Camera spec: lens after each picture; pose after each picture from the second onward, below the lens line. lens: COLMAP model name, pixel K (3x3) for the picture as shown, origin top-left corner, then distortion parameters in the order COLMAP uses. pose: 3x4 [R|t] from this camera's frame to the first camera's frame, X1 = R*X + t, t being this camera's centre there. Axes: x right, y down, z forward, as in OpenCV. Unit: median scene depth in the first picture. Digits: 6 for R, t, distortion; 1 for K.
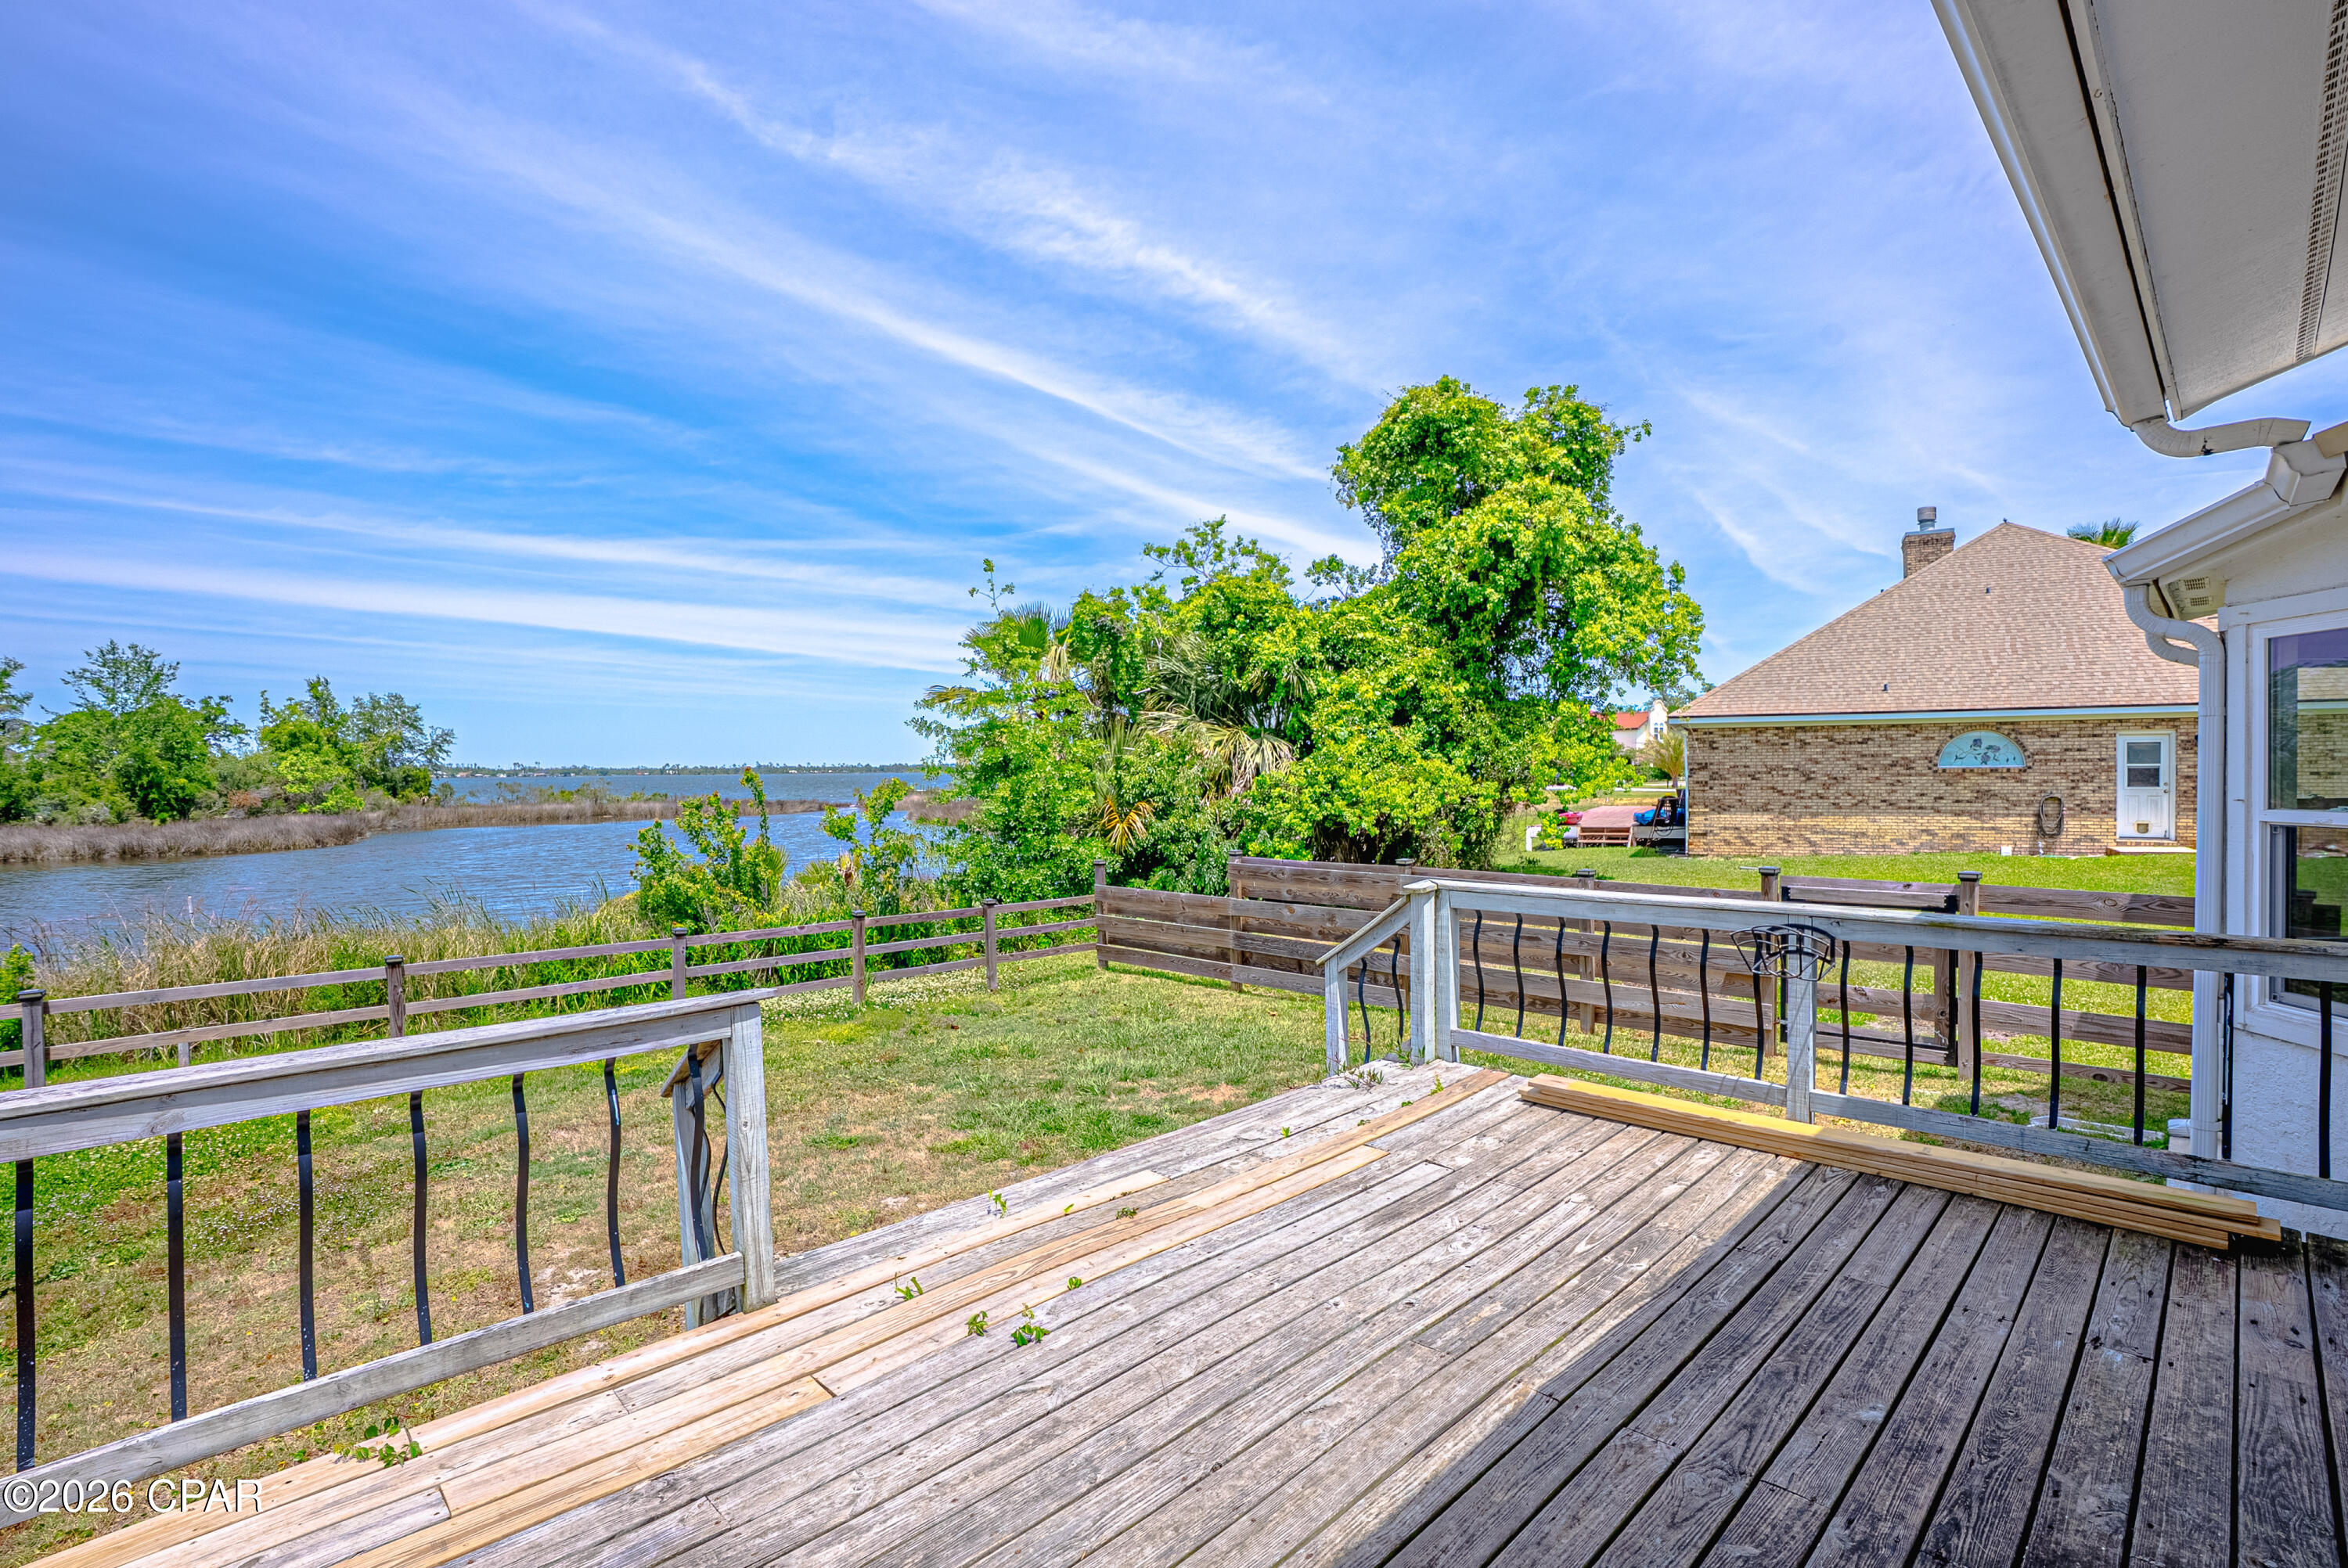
lens RADIAL K [[1085.6, 0, 1170.6], [0, 1085.6, 798.5], [0, 0, 1]] dist [-0.062869, 0.022270]
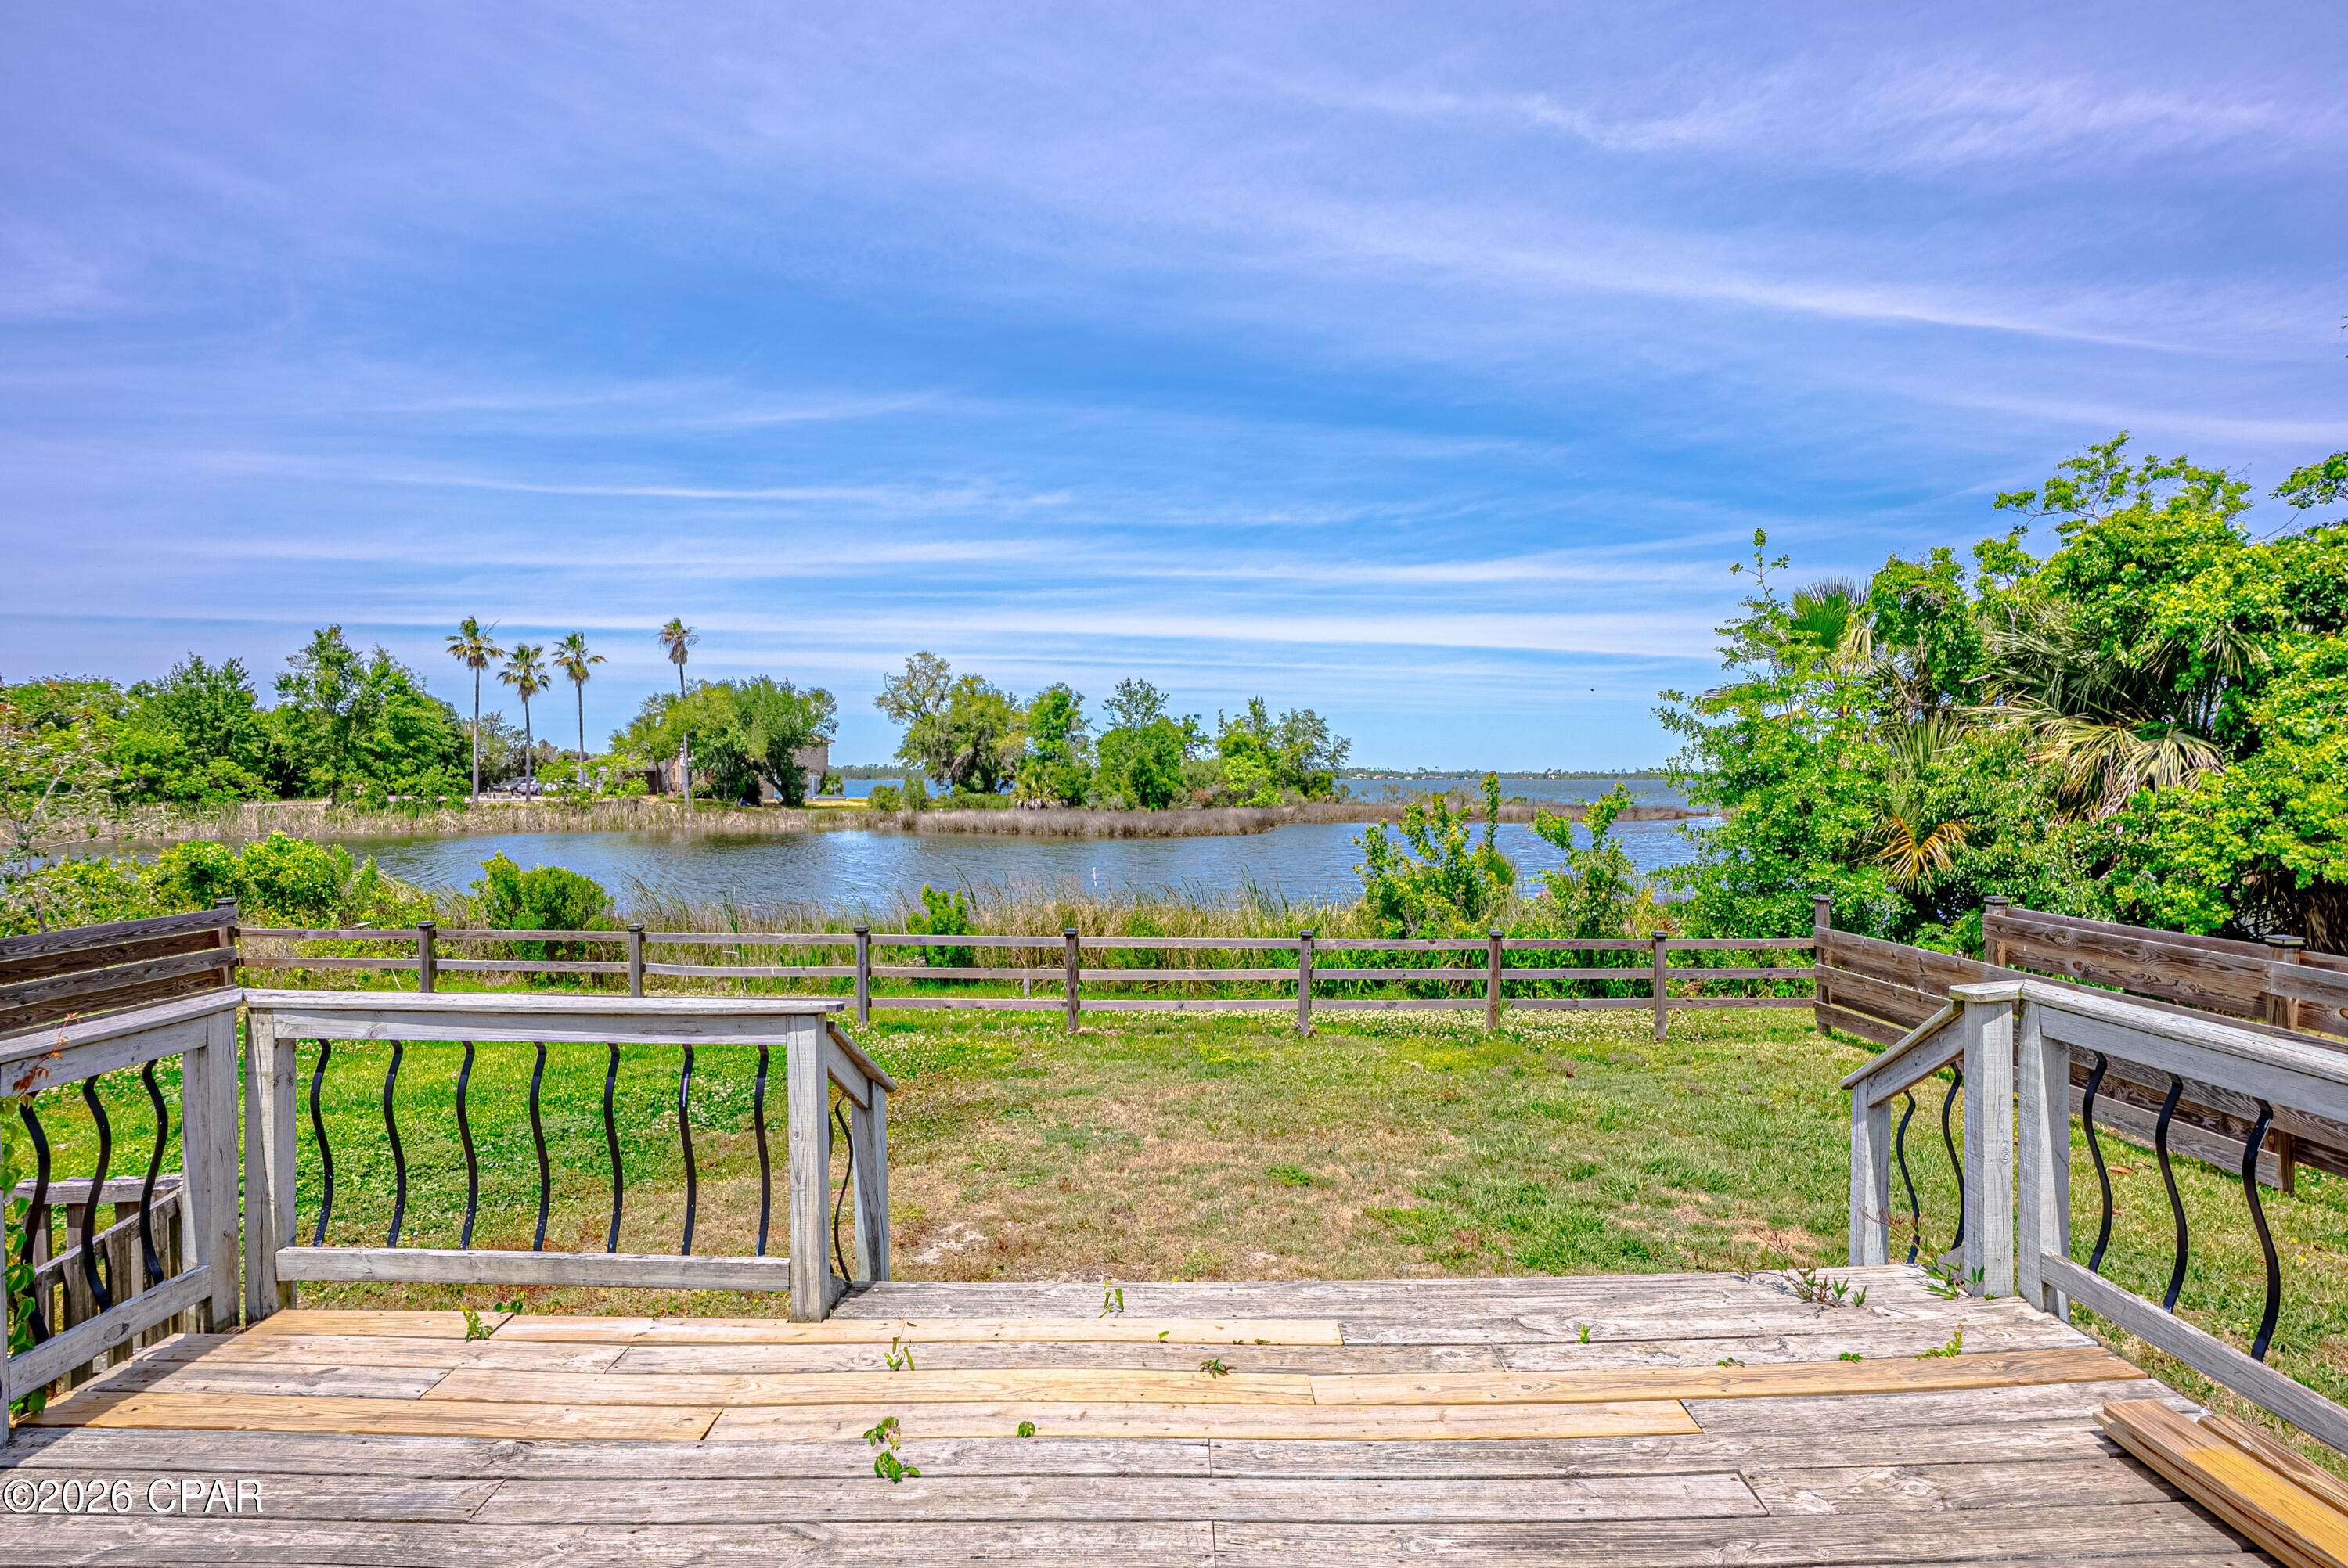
lens RADIAL K [[1085.6, 0, 1201.0], [0, 1085.6, 775.7], [0, 0, 1]] dist [-0.062869, 0.022270]
pose [[0.725685, 0.008699, -0.687972, 0.092846], [-0.026764, 0.999520, -0.015593, -0.003877], [0.687506, 0.029728, 0.725570, 0.087217]]
